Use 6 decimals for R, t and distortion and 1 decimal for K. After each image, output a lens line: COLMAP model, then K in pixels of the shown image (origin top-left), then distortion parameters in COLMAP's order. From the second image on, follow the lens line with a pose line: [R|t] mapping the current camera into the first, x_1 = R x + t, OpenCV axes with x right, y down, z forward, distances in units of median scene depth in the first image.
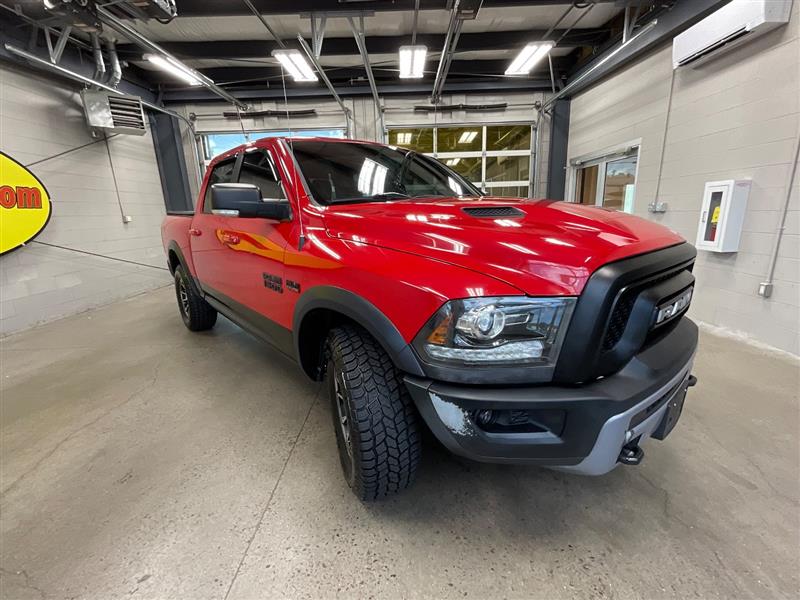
lens RADIAL K [[361.3, 0, 401.2], [0, 361.3, 300.4], [0, 0, 1]] dist [-0.010760, 0.010660]
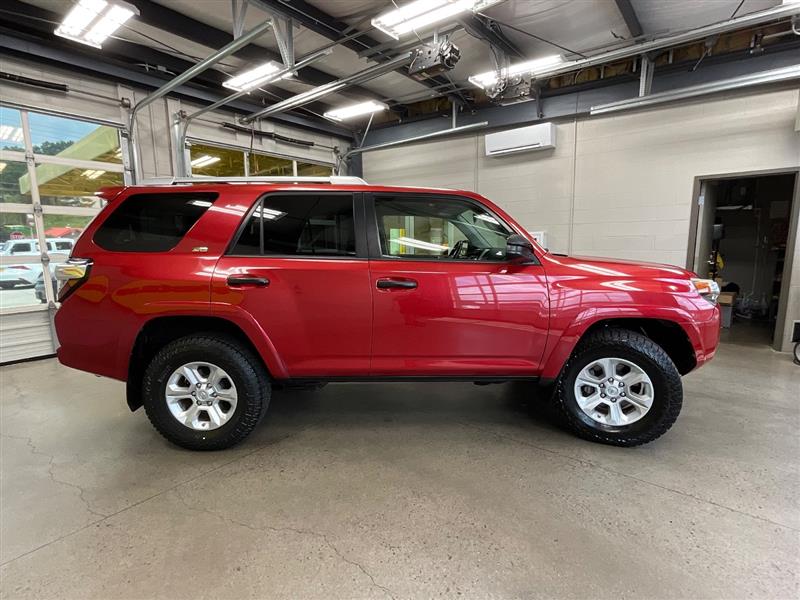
lens RADIAL K [[403.7, 0, 401.7], [0, 403.7, 300.2], [0, 0, 1]] dist [-0.010016, 0.009935]
pose [[0.630525, -0.087025, 0.771275, -0.470856], [0.179176, 0.983175, -0.035544, -0.039911], [-0.755205, 0.160605, 0.635509, 0.191835]]
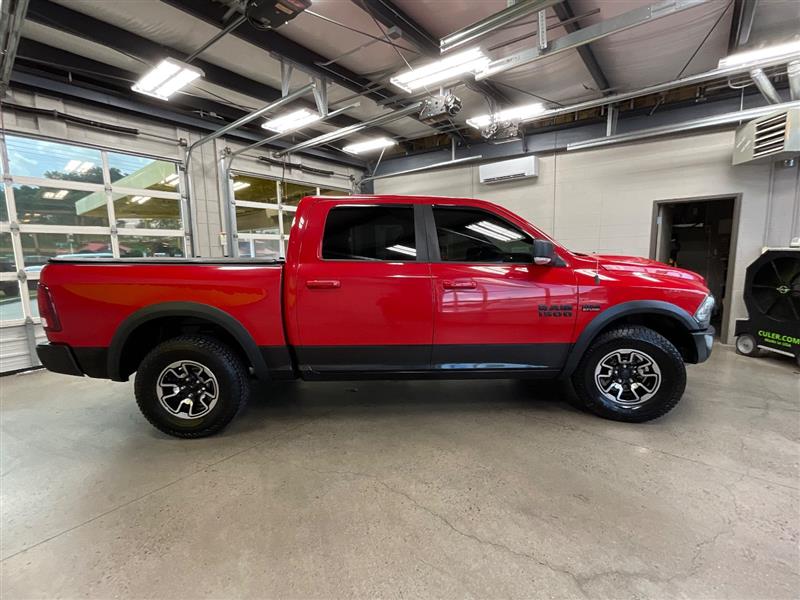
lens RADIAL K [[361.3, 0, 401.2], [0, 361.3, 300.4], [0, 0, 1]] dist [-0.010760, 0.010660]
pose [[0.627753, -0.079325, 0.774360, -0.537210], [0.185821, 0.981305, -0.050116, -0.039032], [-0.755908, 0.175353, 0.630757, 0.175904]]
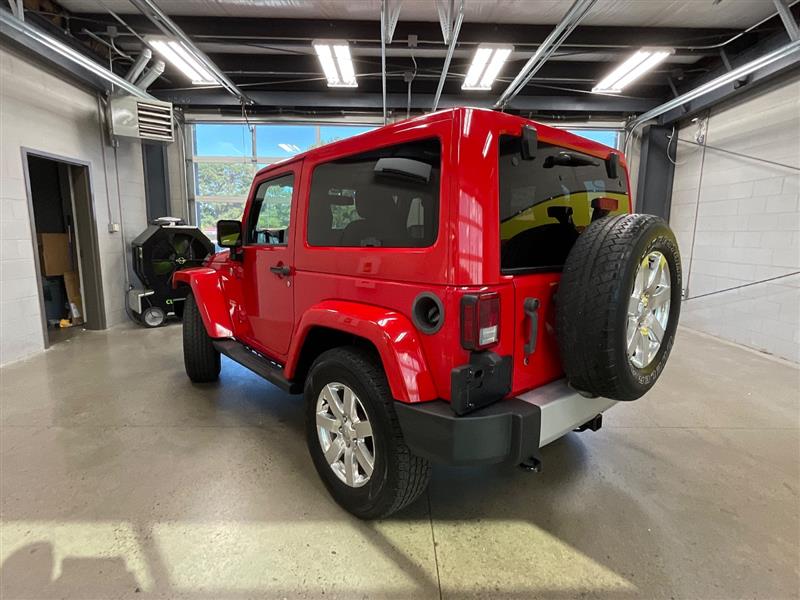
lens RADIAL K [[429.1, 0, 401.8], [0, 429.1, 300.7], [0, 0, 1]] dist [-0.012691, 0.012280]
pose [[-0.999528, 0.022162, -0.021259, -0.066509], [0.012058, 0.919878, 0.392019, -0.230998], [0.028244, 0.391578, -0.919711, 0.928665]]
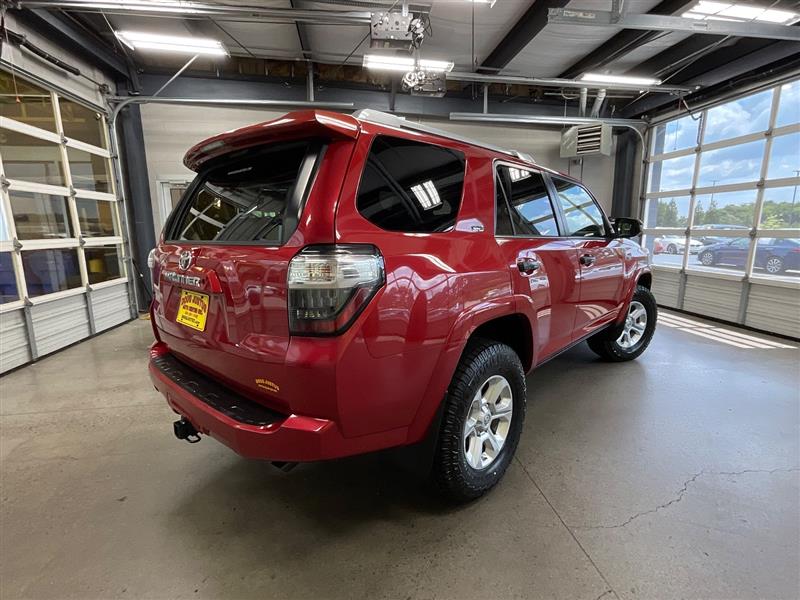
lens RADIAL K [[403.7, 0, 401.7], [0, 403.7, 300.2], [0, 0, 1]] dist [-0.010016, 0.009935]
pose [[-0.136593, -0.147798, 0.979540, -0.570388], [0.251701, 0.951179, 0.178618, -0.151849], [-0.958117, 0.270949, -0.092723, 0.663608]]
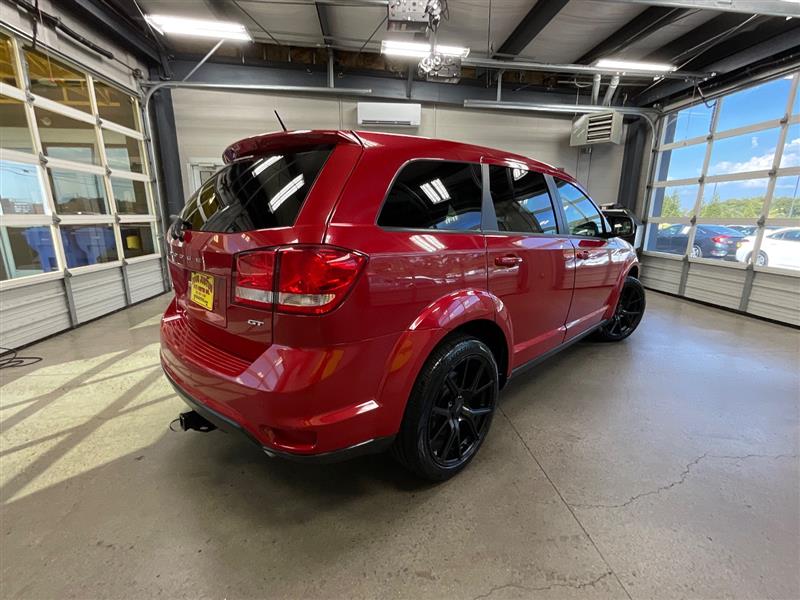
lens RADIAL K [[366.6, 0, 401.4], [0, 366.6, 300.6], [0, 0, 1]] dist [0.002726, 0.001996]
pose [[-0.097326, -0.199385, 0.975076, -0.546647], [0.235353, 0.947329, 0.217202, -0.141248], [-0.967025, 0.250626, -0.045274, 0.658109]]
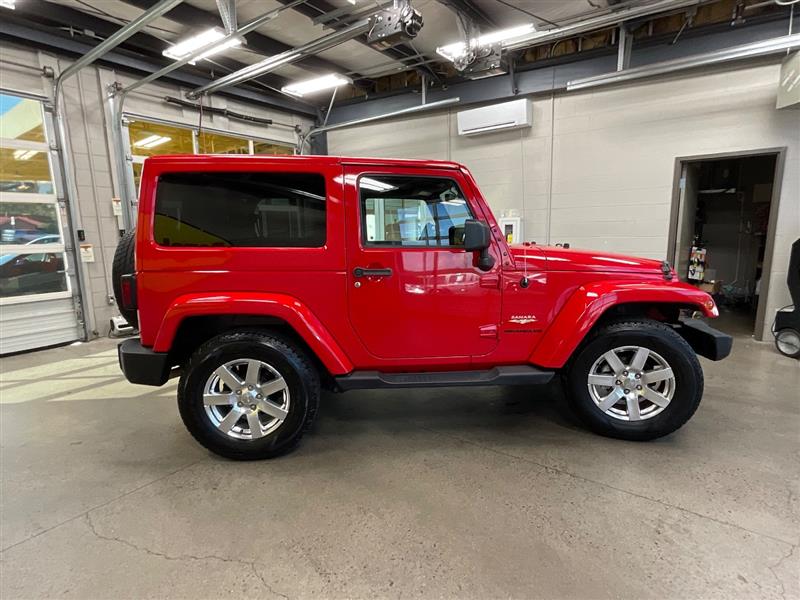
lens RADIAL K [[429.1, 0, 401.8], [0, 429.1, 300.7], [0, 0, 1]] dist [-0.012691, 0.012280]
pose [[0.593259, -0.112039, 0.797177, -0.439517], [0.193737, 0.981033, -0.006299, -0.037084], [-0.781351, 0.158179, 0.603713, 0.181240]]
